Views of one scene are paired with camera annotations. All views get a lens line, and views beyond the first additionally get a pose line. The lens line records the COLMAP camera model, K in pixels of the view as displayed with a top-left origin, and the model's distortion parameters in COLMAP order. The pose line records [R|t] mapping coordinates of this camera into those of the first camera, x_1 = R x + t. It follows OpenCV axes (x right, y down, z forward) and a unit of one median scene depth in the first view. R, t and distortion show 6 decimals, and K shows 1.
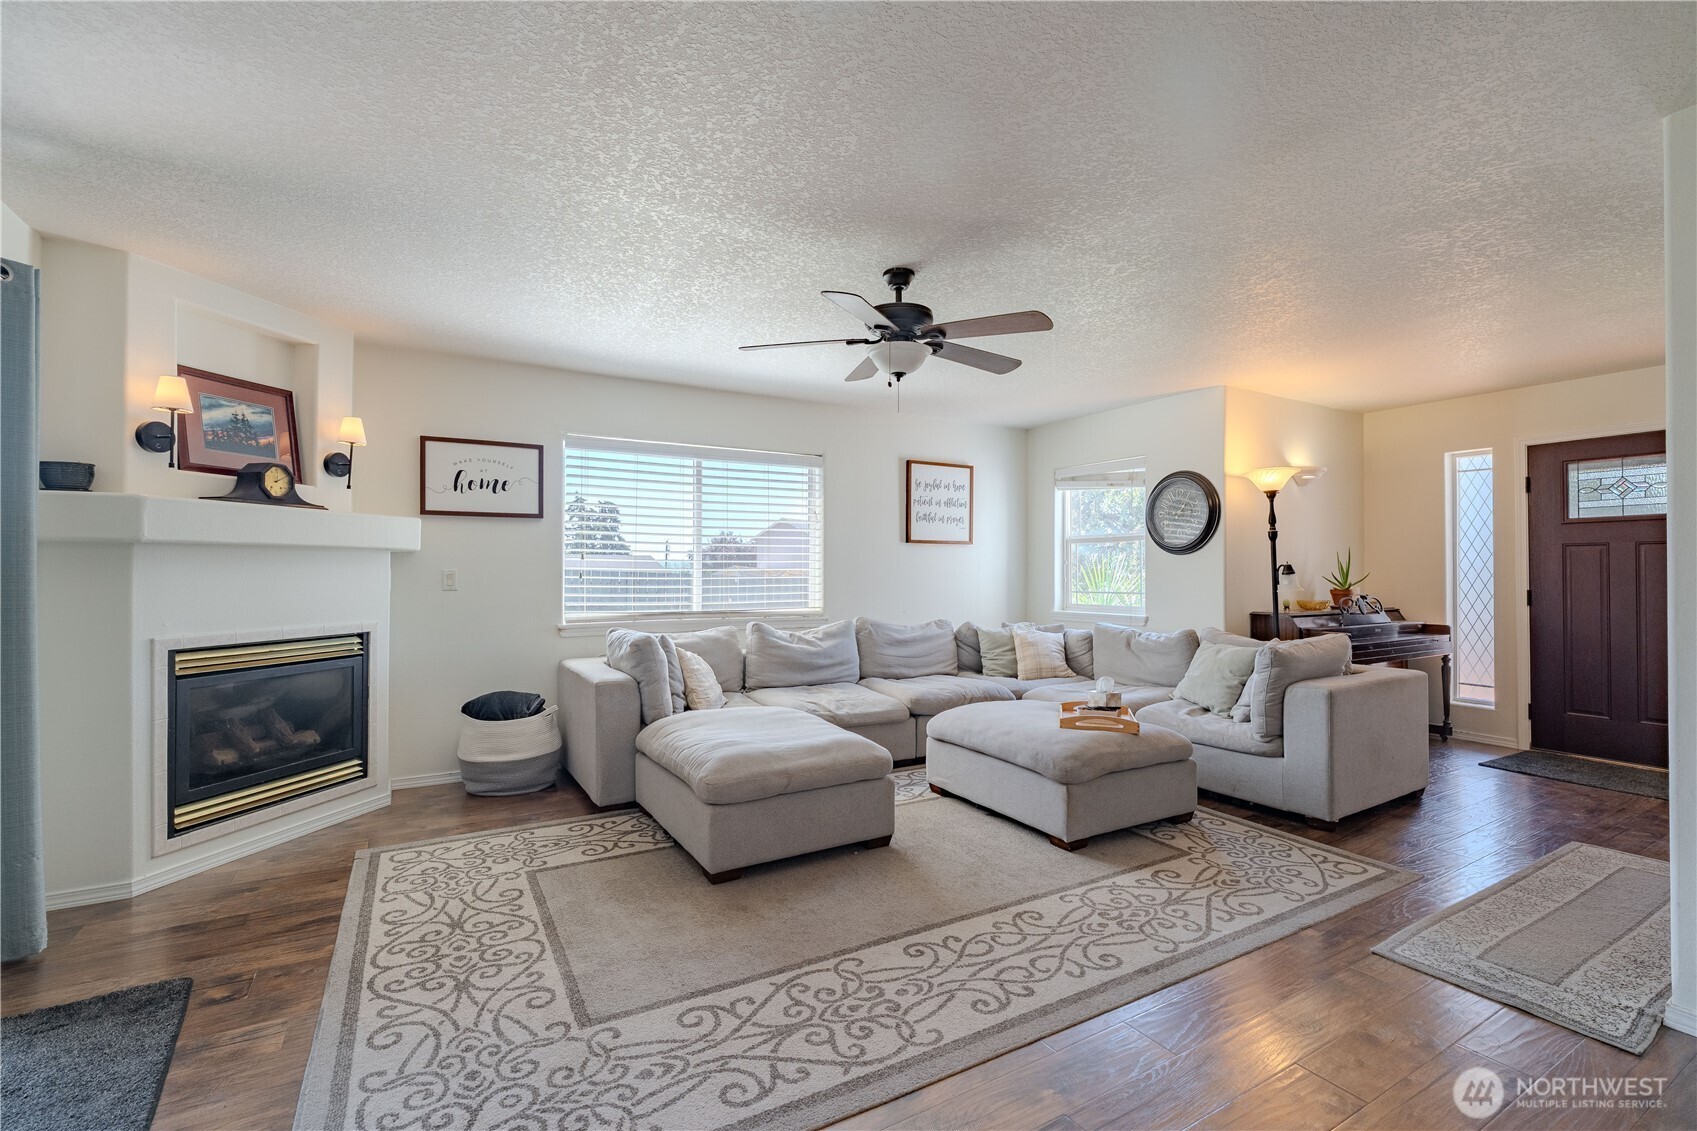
lens RADIAL K [[754.5, 0, 849.1], [0, 754.5, 568.2], [0, 0, 1]] dist [-0.012007, -0.000040]
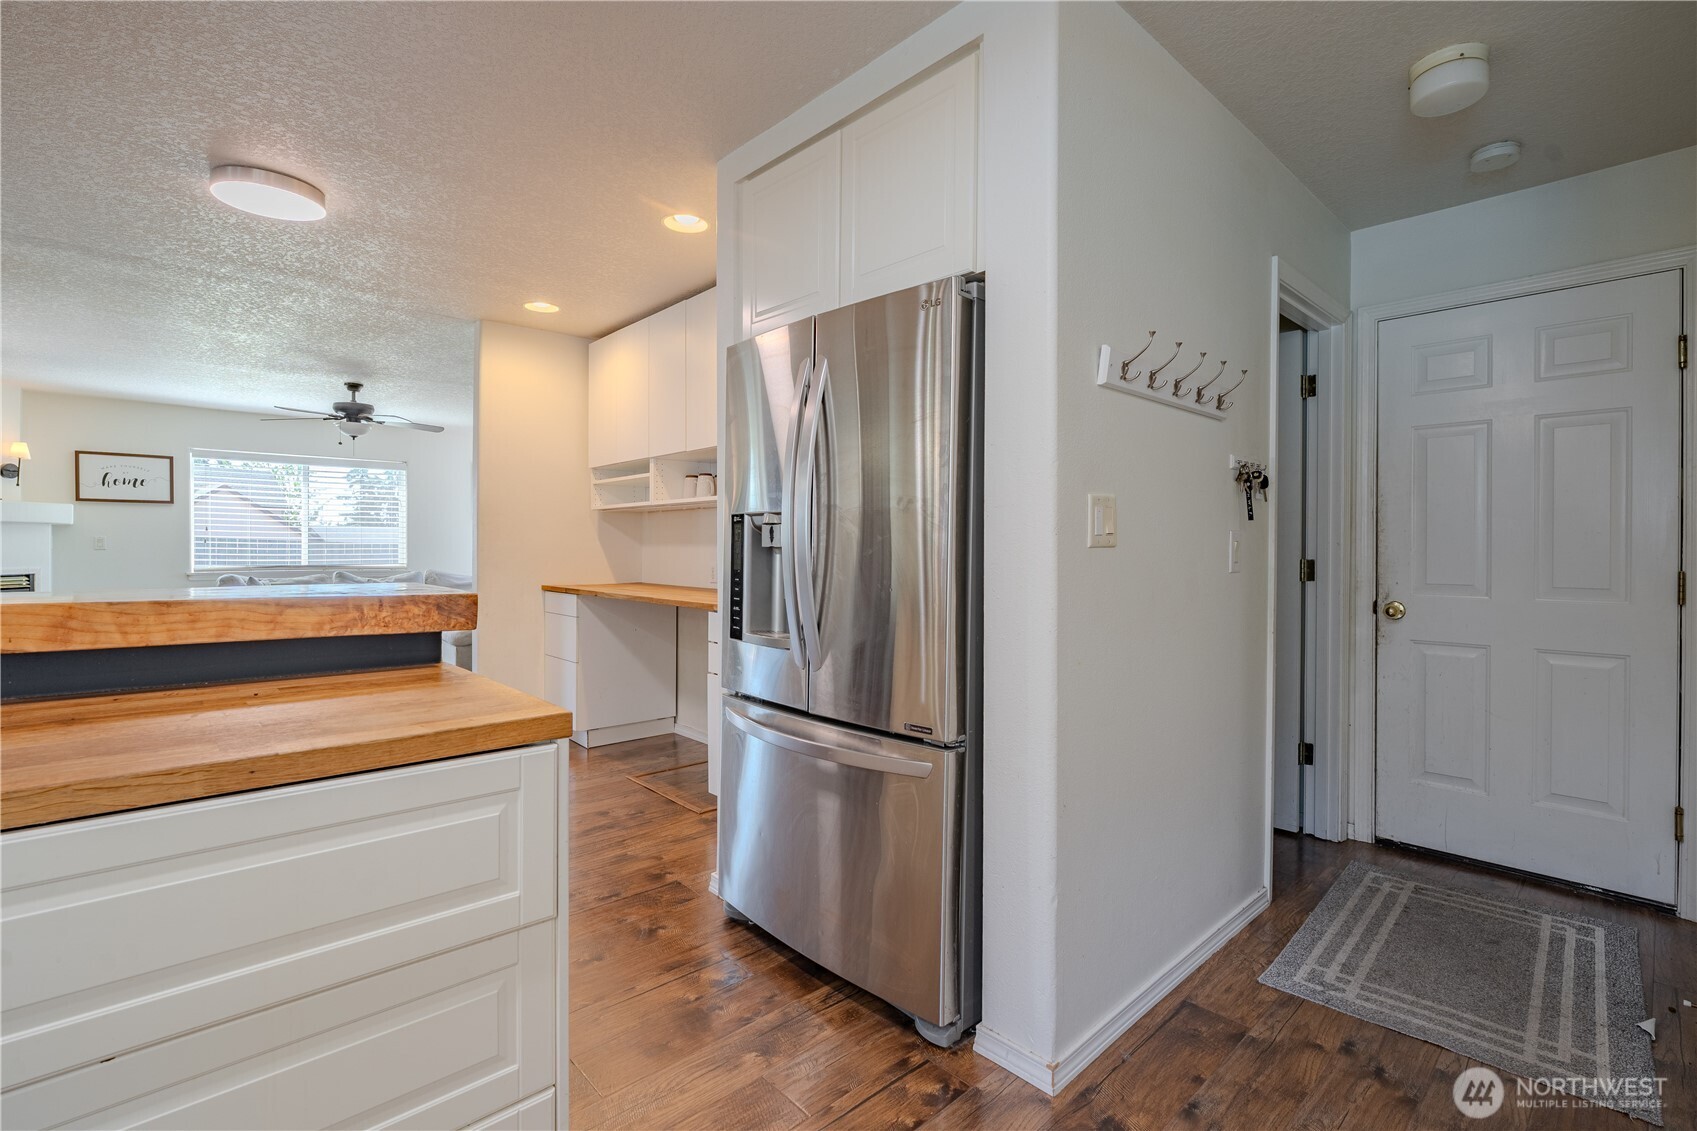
lens RADIAL K [[757.5, 0, 822.7], [0, 757.5, 552.7], [0, 0, 1]] dist [0.002325, 0.000637]
pose [[0.978953, 0.000404, 0.204086, 0.672548], [-0.003138, 0.999910, 0.013072, 0.011185], [-0.204063, -0.013437, 0.978866, -0.926186]]
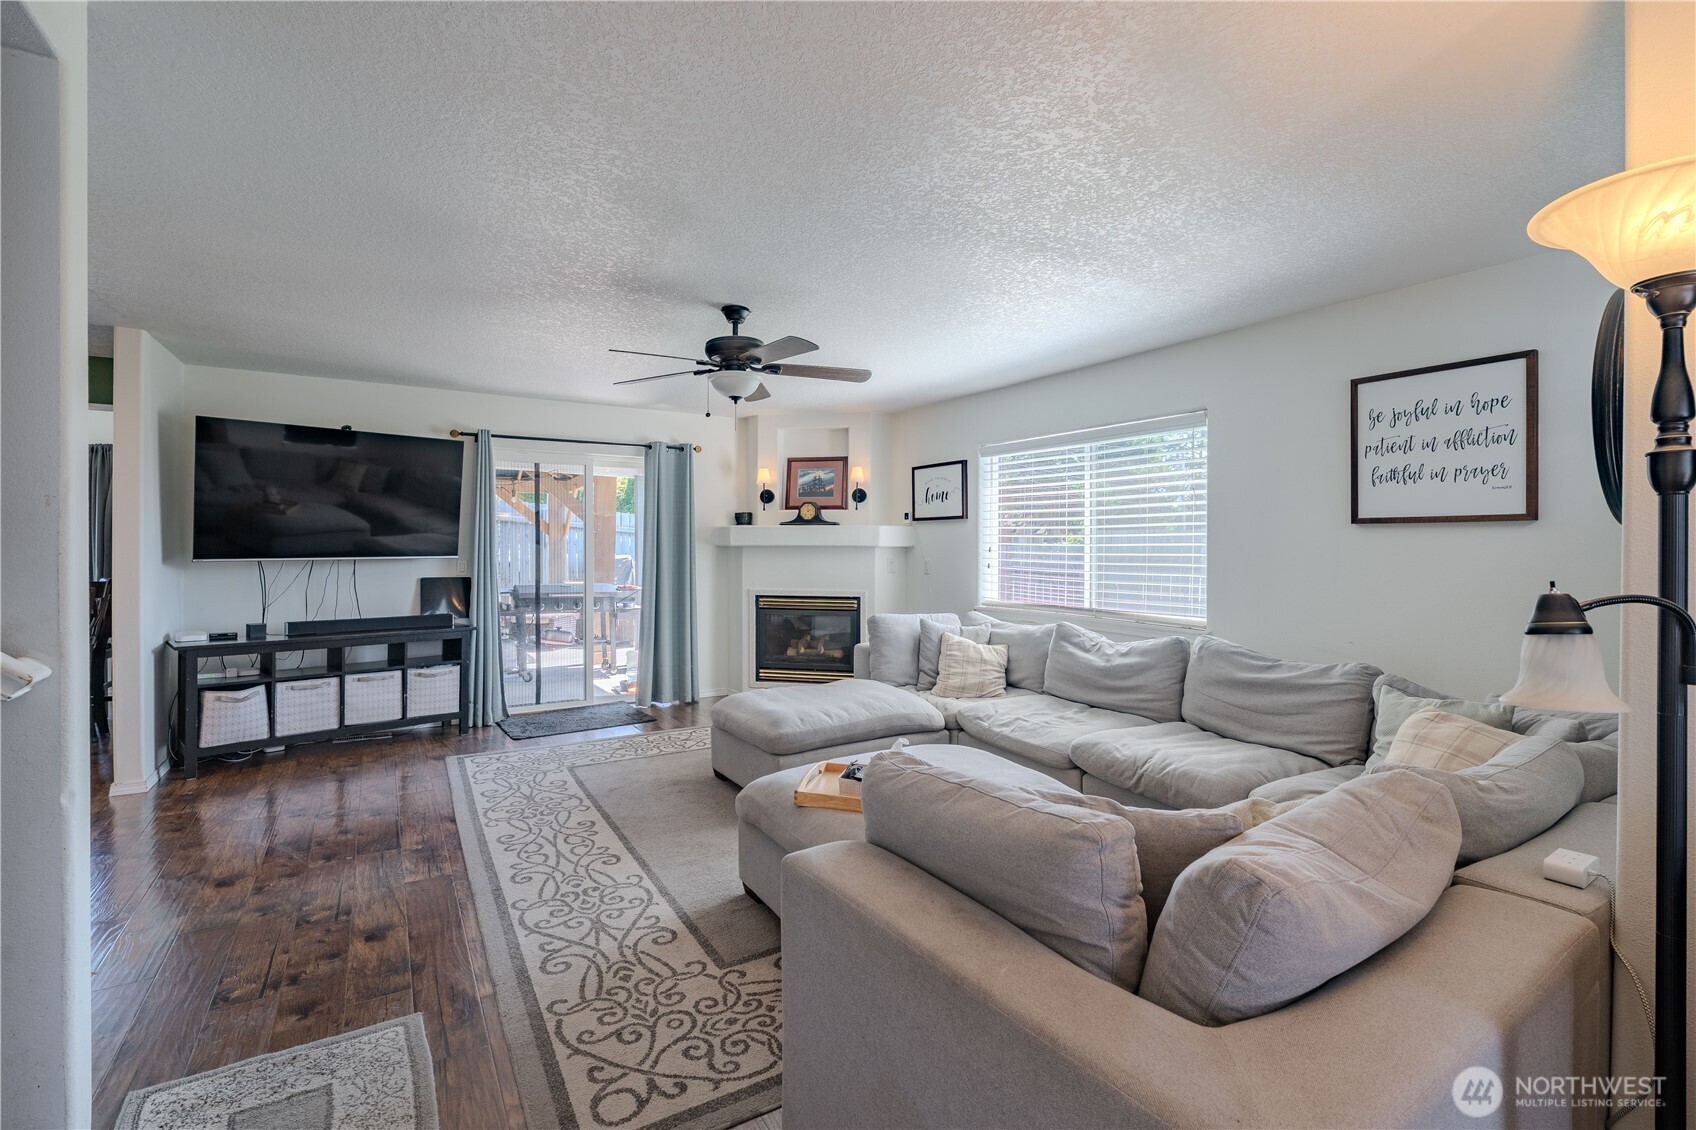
lens RADIAL K [[758.2, 0, 848.8], [0, 758.2, 560.9], [0, 0, 1]] dist [-0.001381, -0.000045]
pose [[0.025500, 0.020144, -0.999472, 0.964958], [0.000050, 0.999797, 0.020152, -0.025891], [0.999675, -0.000564, 0.025494, 0.898071]]
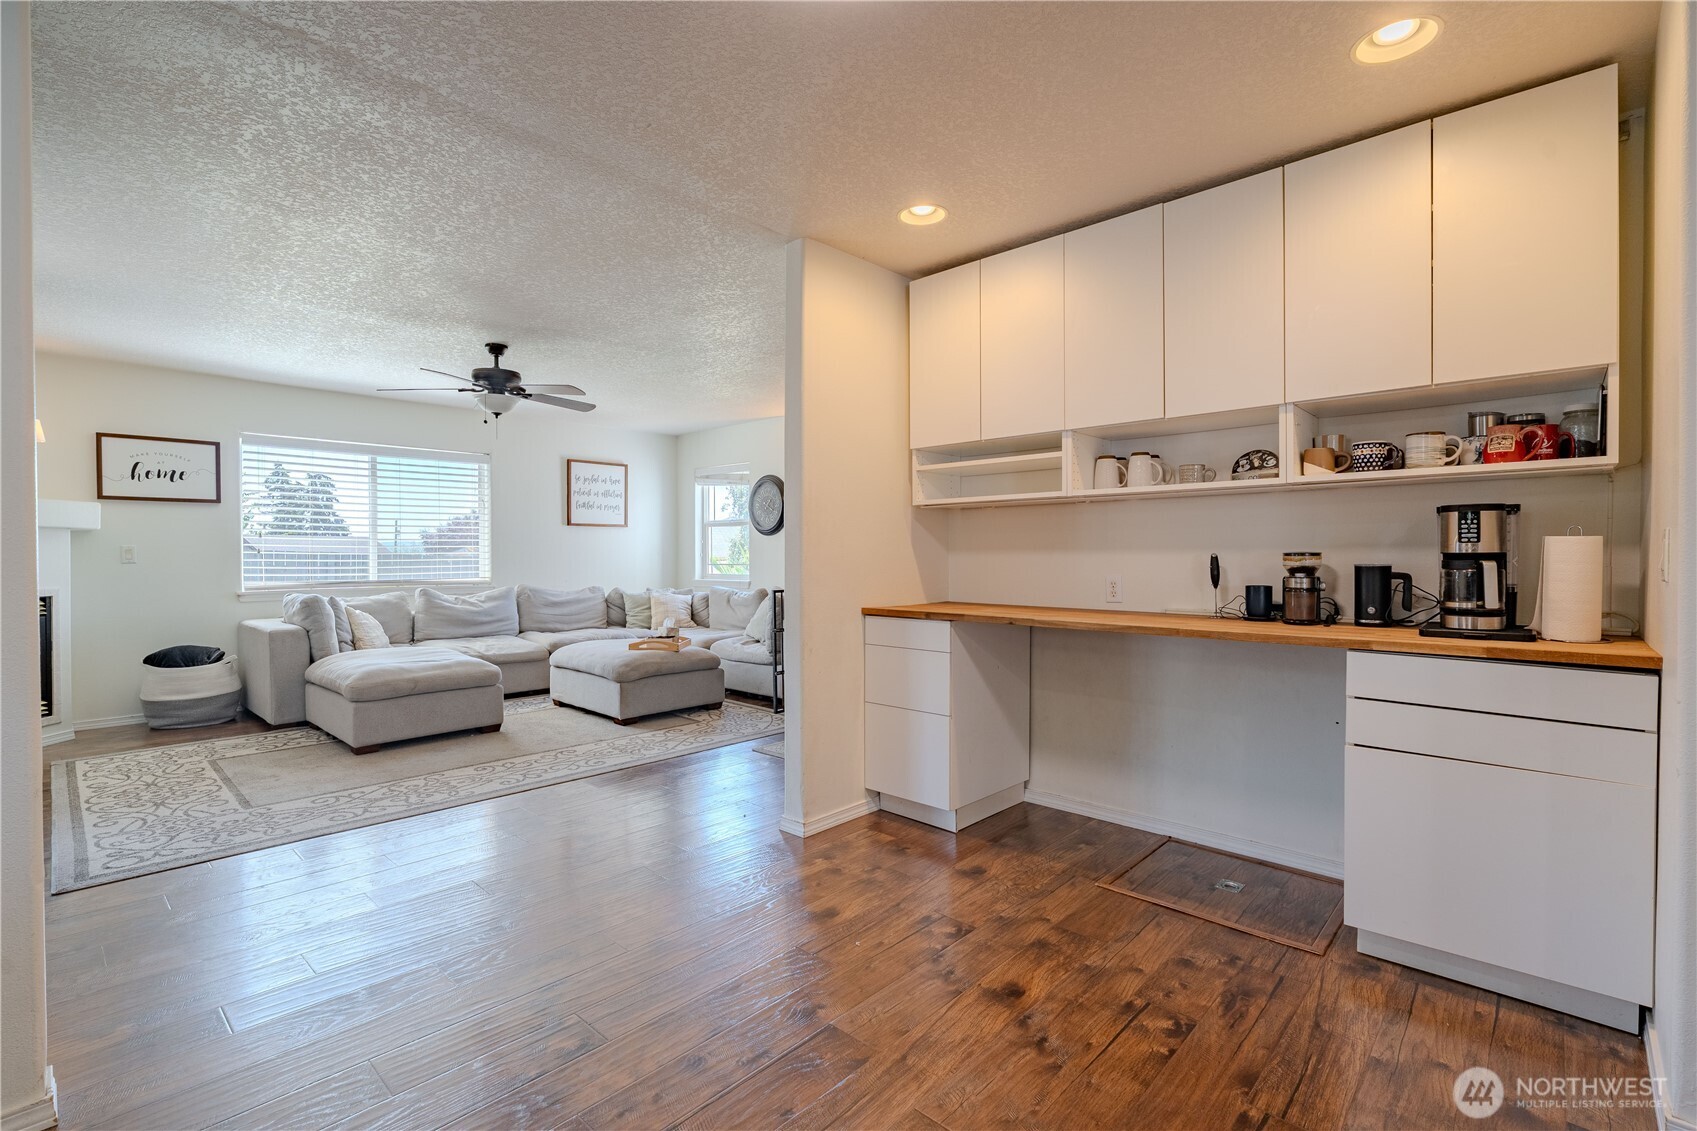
lens RADIAL K [[773.3, 0, 846.0], [0, 773.3, 565.8], [0, 0, 1]] dist [-0.005533, -0.000263]
pose [[0.959161, -0.007492, 0.282762, 0.232618], [0.002133, 0.999812, 0.019254, 0.013689], [-0.282853, -0.017864, 0.958997, -0.532839]]
